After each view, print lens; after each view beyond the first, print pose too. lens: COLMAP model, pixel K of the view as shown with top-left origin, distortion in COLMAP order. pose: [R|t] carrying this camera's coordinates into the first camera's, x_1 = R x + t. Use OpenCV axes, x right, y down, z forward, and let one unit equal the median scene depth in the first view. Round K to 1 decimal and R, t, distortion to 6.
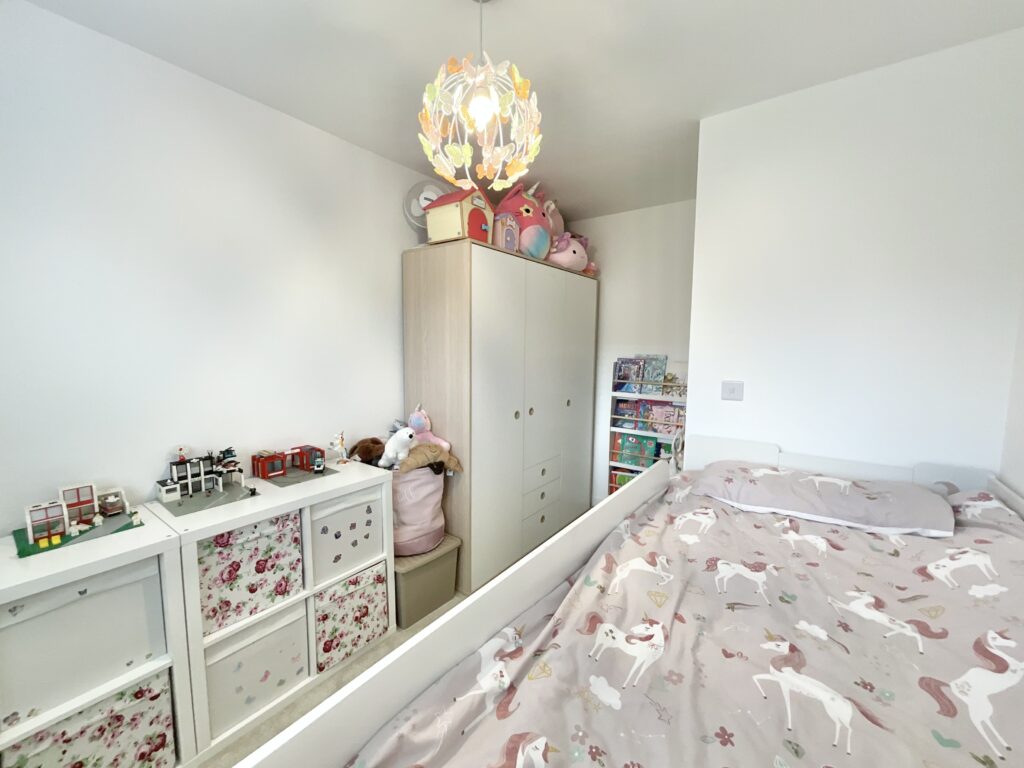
lens RADIAL K [[412.7, 0, 510.2], [0, 412.7, 386.8], [0, 0, 1]] dist [-0.003540, 0.000917]
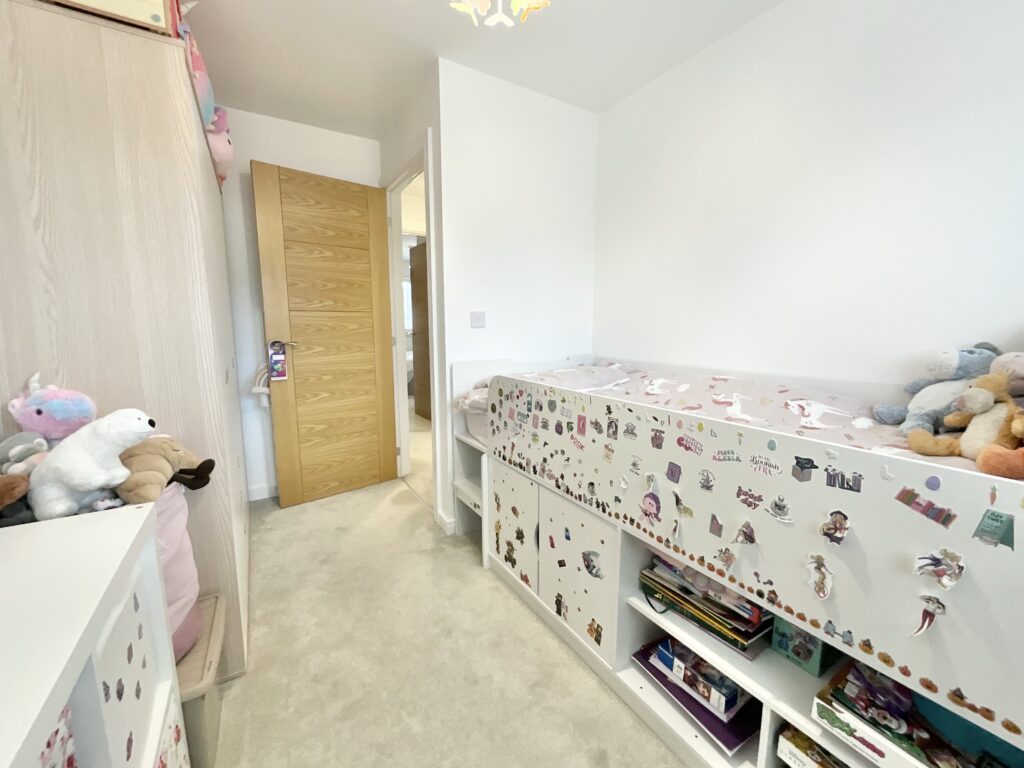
lens RADIAL K [[412.7, 0, 510.0], [0, 412.7, 382.7], [0, 0, 1]] dist [-0.003540, 0.000917]
pose [[0.375591, -0.145853, 0.915237, -0.543234], [0.094078, 0.988438, 0.118911, 0.058898], [-0.921998, 0.041442, 0.384970, 0.467979]]
